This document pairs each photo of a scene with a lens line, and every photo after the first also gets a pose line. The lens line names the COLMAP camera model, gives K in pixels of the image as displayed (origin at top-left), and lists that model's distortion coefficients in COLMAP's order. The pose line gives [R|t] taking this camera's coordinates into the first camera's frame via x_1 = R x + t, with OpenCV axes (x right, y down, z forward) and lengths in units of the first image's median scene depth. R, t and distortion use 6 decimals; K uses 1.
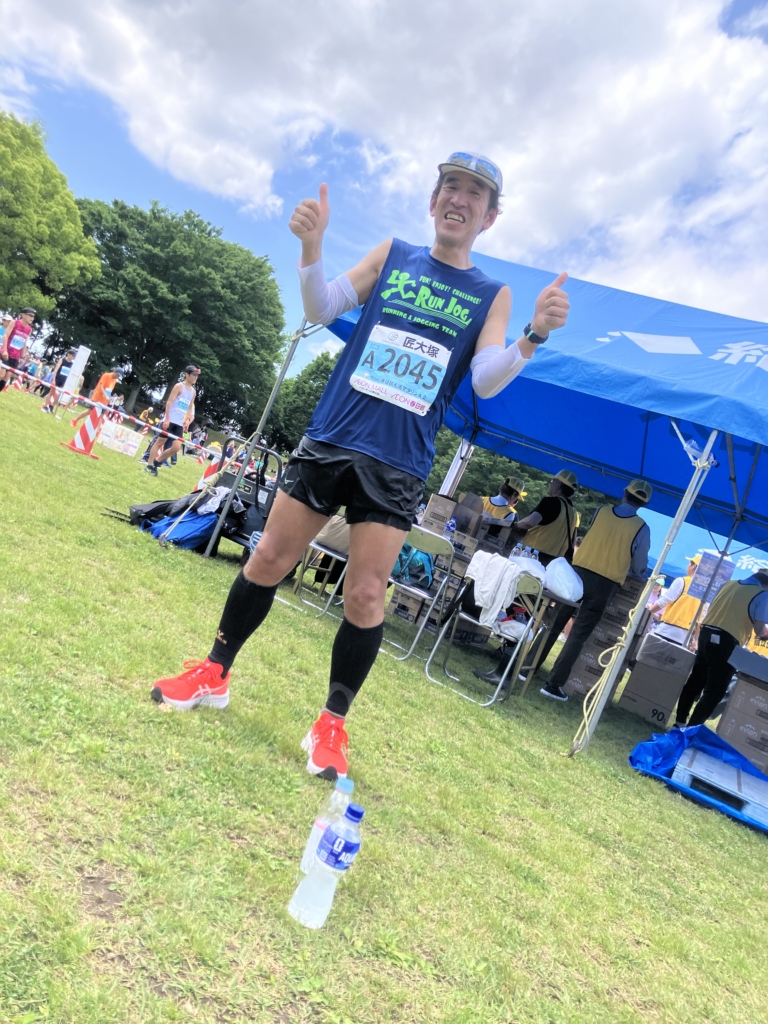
lens RADIAL K [[839.6, 0, 380.6], [0, 839.6, 555.8], [0, 0, 1]] dist [0.017751, -0.001877]
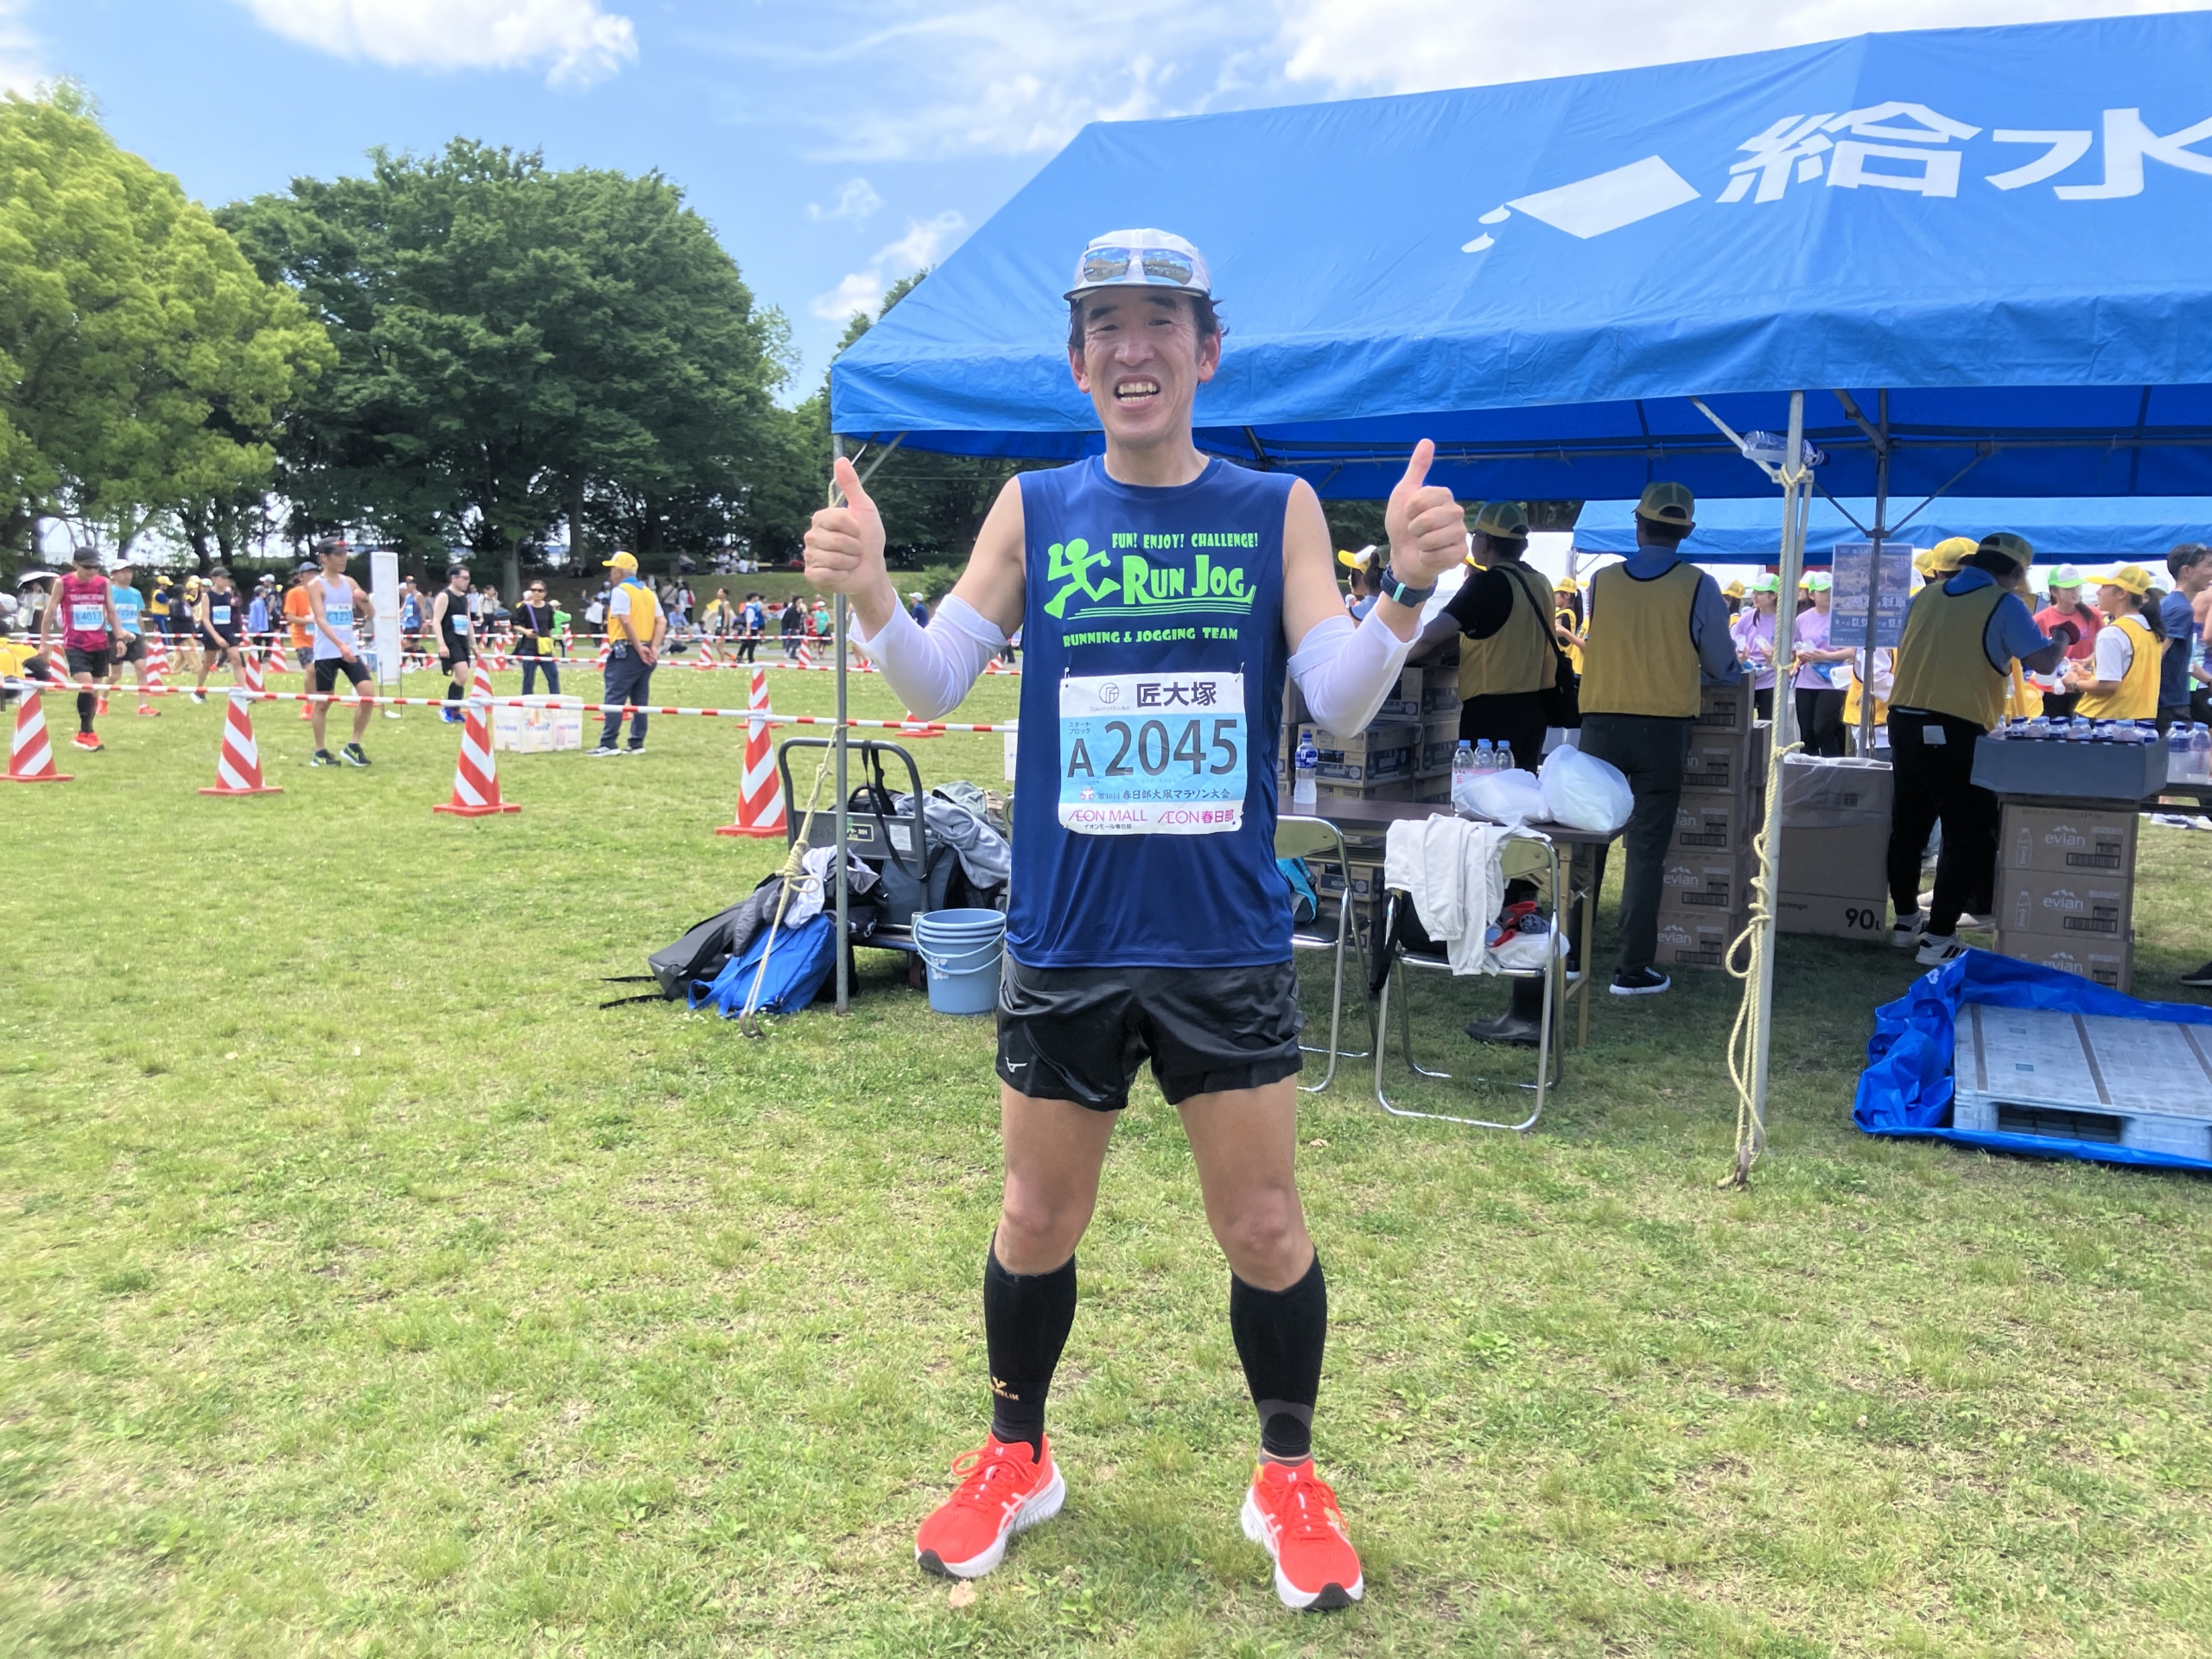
lens RADIAL K [[1813.6, 0, 1106.0], [0, 1813.6, 829.5], [0, 0, 1]] dist [0.017751, -0.001877]
pose [[0.926913, -0.371704, -0.051652, 0.020770], [0.375206, 0.920566, 0.108528, -0.171197], [0.007209, -0.119976, 0.992751, 0.011192]]
